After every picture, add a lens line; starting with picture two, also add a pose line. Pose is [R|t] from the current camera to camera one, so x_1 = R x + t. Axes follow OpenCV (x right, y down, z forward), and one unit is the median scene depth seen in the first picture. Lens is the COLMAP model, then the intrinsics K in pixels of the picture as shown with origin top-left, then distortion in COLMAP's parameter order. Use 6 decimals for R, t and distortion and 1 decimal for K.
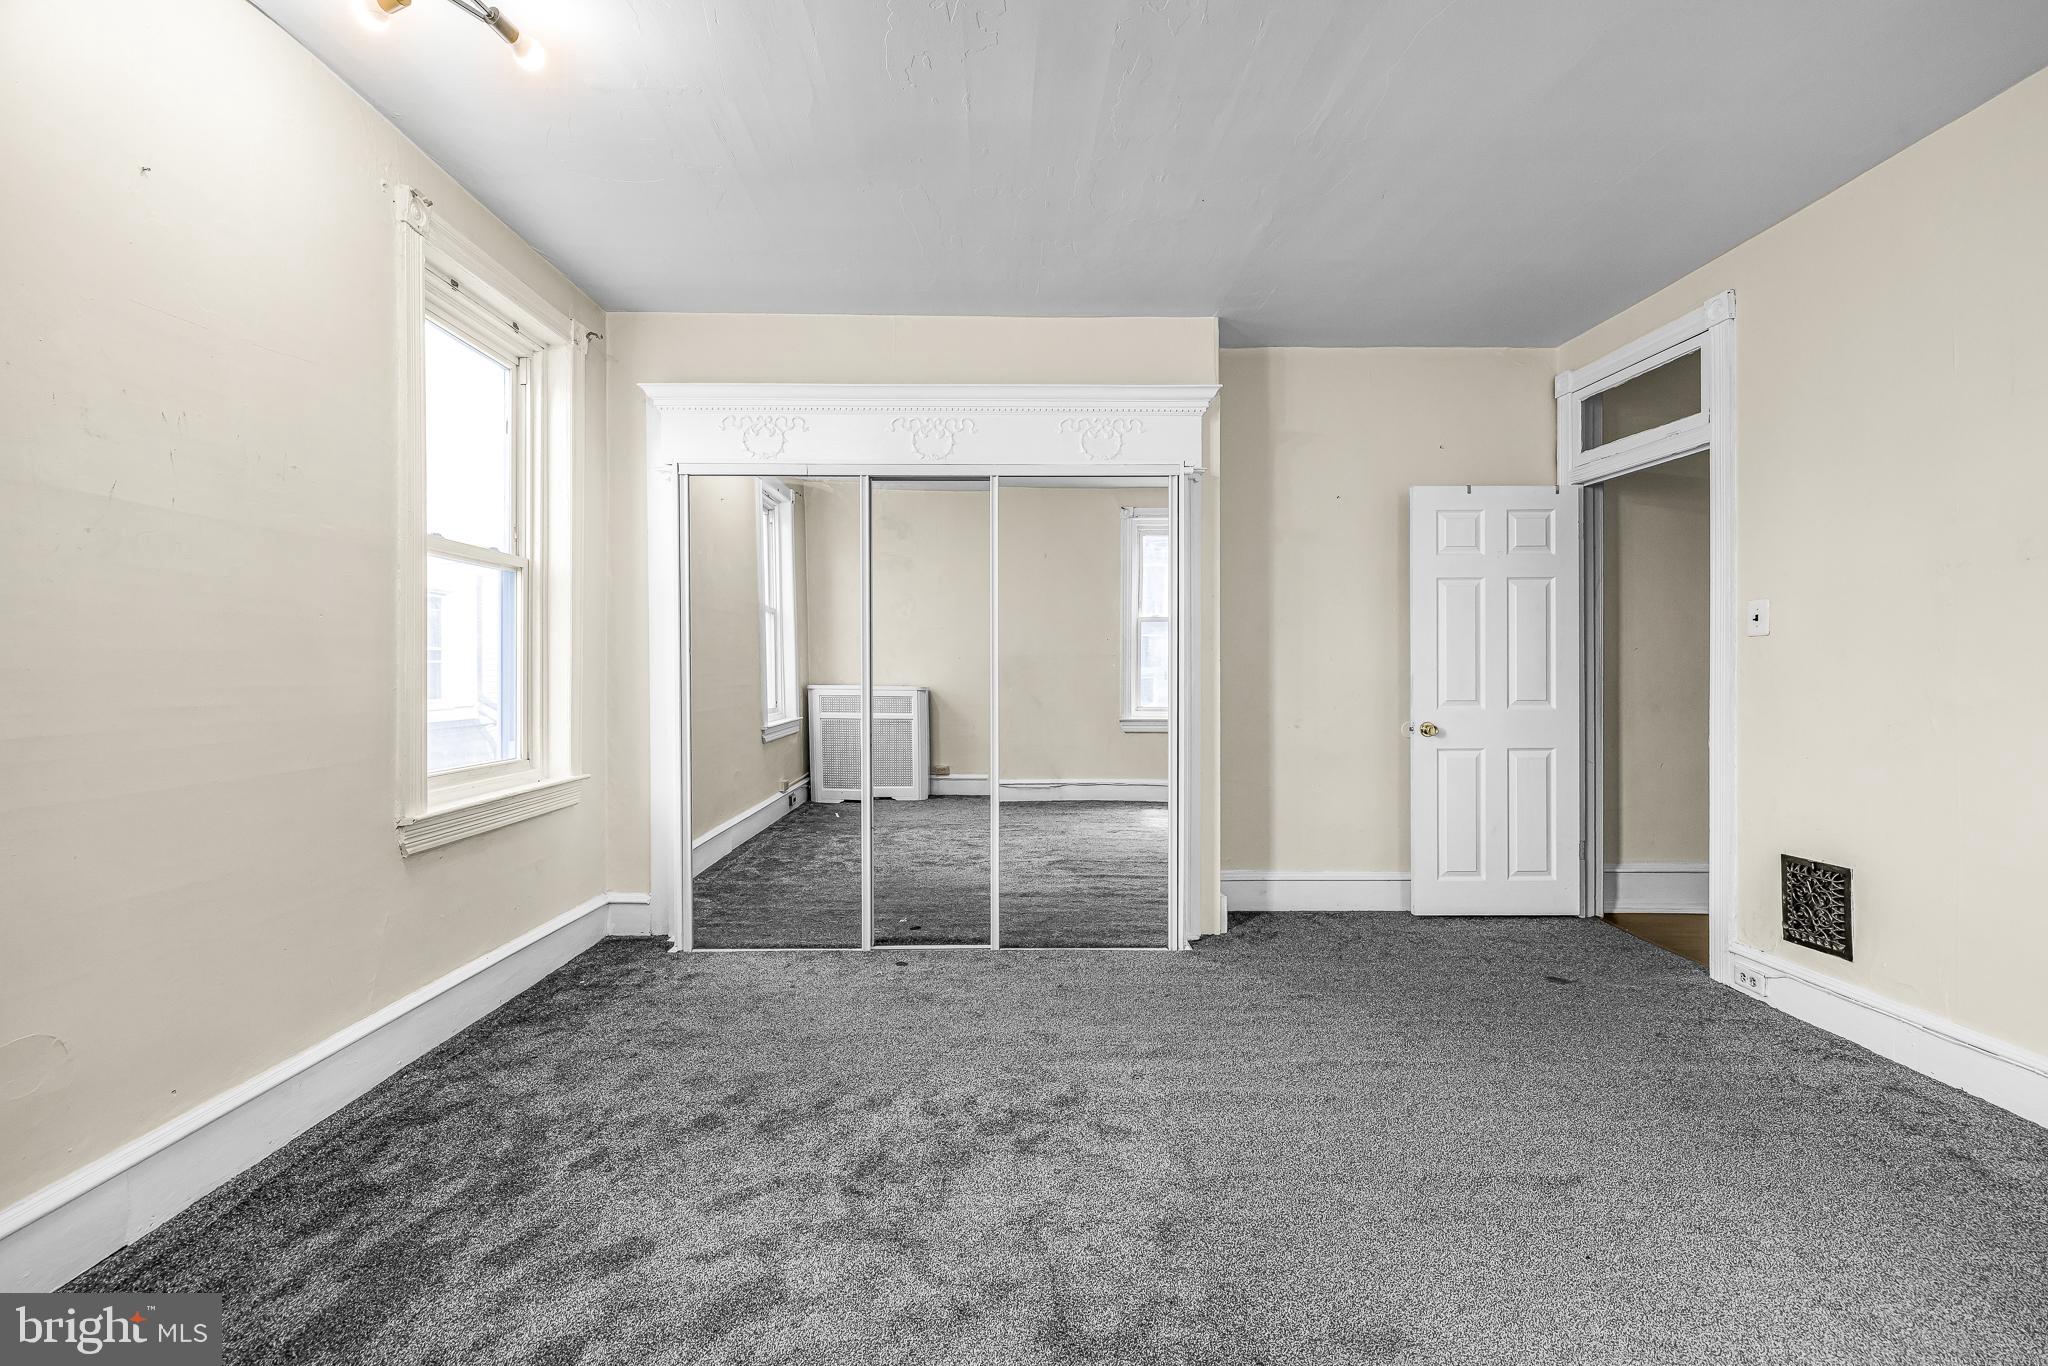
lens RADIAL K [[863.5, 0, 1017.8], [0, 863.5, 676.0], [0, 0, 1]] dist [-0.002011, 0.001509]
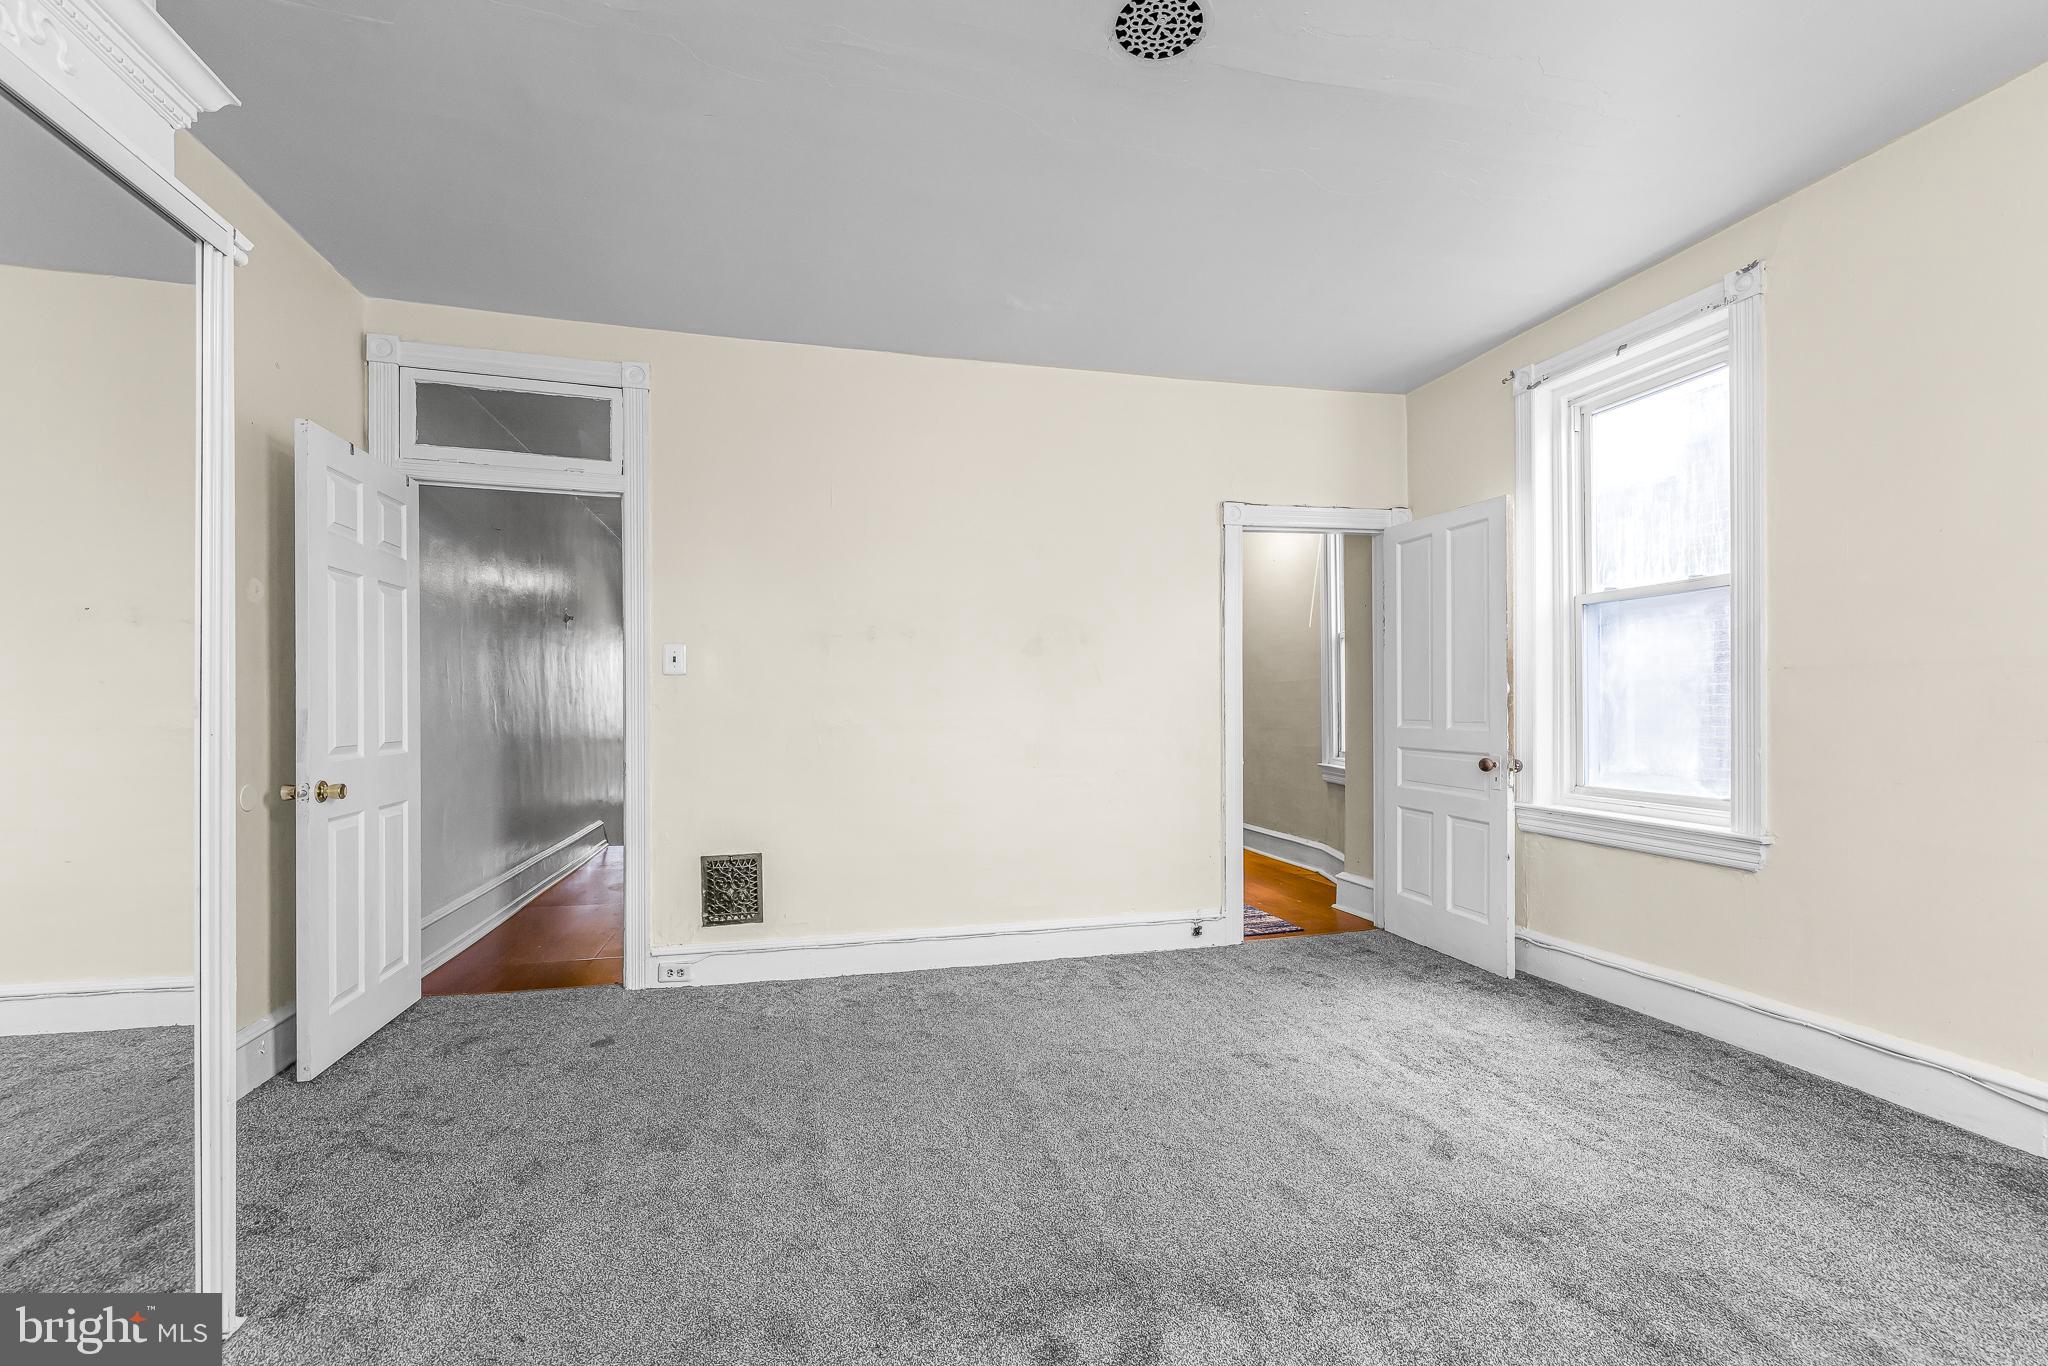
lens RADIAL K [[863.5, 0, 1017.4], [0, 863.5, 697.8], [0, 0, 1]] dist [-0.002011, 0.001509]
pose [[-0.217099, 0.009240, 0.976106, -0.376702], [0.005722, 0.999950, -0.008193, -0.002841], [-0.976133, 0.003807, -0.217141, 0.798916]]
